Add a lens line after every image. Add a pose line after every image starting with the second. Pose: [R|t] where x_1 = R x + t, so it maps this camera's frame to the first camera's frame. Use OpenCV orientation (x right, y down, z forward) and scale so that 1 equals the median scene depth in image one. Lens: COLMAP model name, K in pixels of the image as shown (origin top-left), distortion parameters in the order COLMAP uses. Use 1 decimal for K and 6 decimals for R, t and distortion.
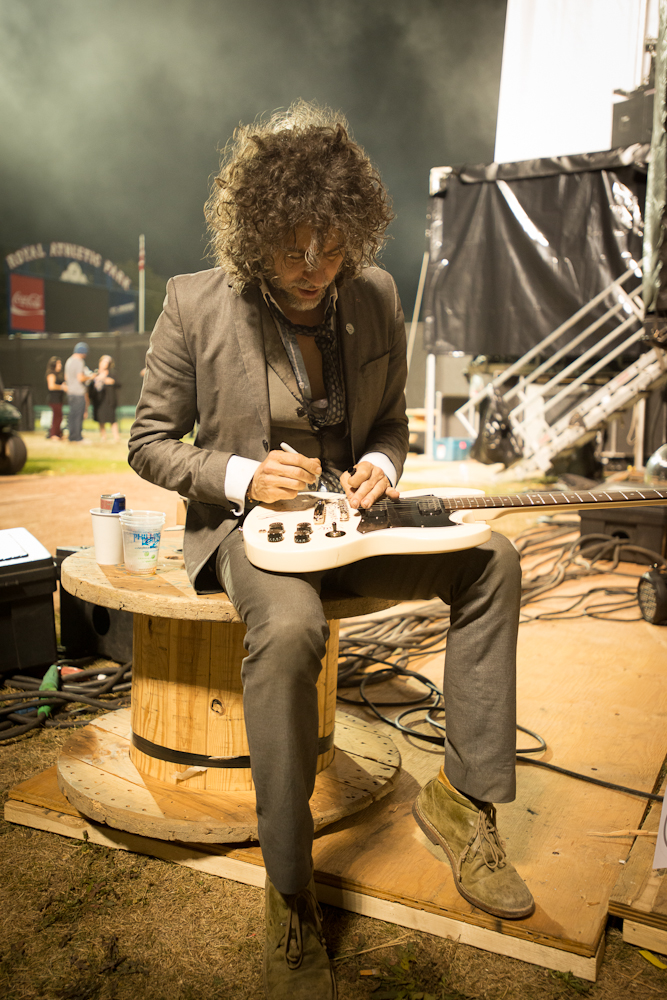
lens RADIAL K [[959.9, 0, 330.5], [0, 959.9, 500.1], [0, 0, 1]] dist [0.056103, 0.000000]
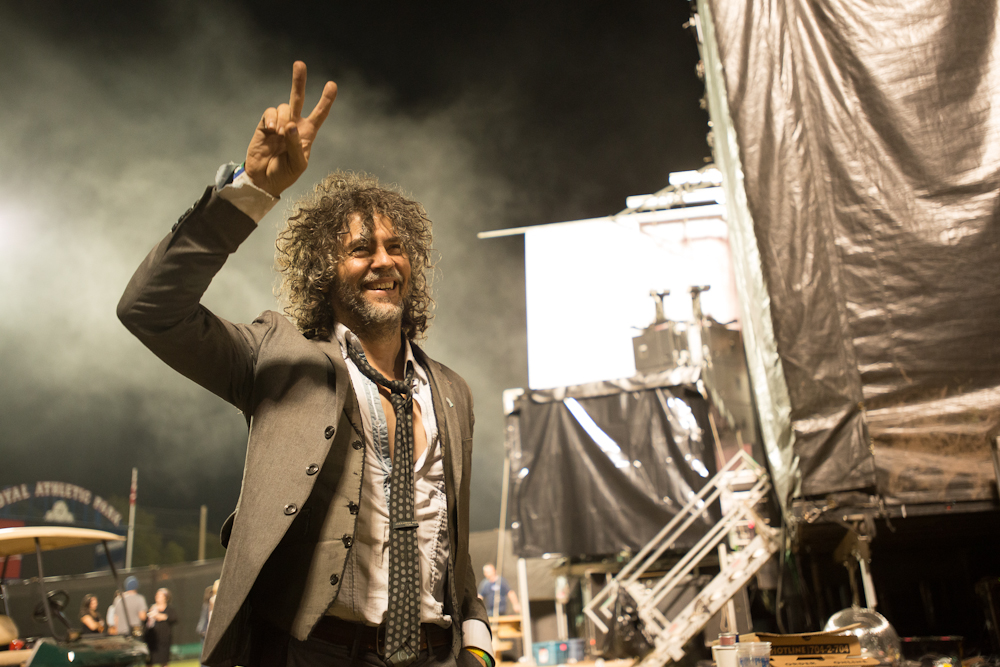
lens RADIAL K [[959.9, 0, 505.1], [0, 959.9, 328.9], [0, 0, 1]] dist [0.056103, 0.000000]
pose [[0.979978, -0.023099, 0.197760, -0.116973], [0.097884, 0.920824, -0.377495, 0.012256], [-0.173382, 0.389295, 0.904648, -0.041056]]
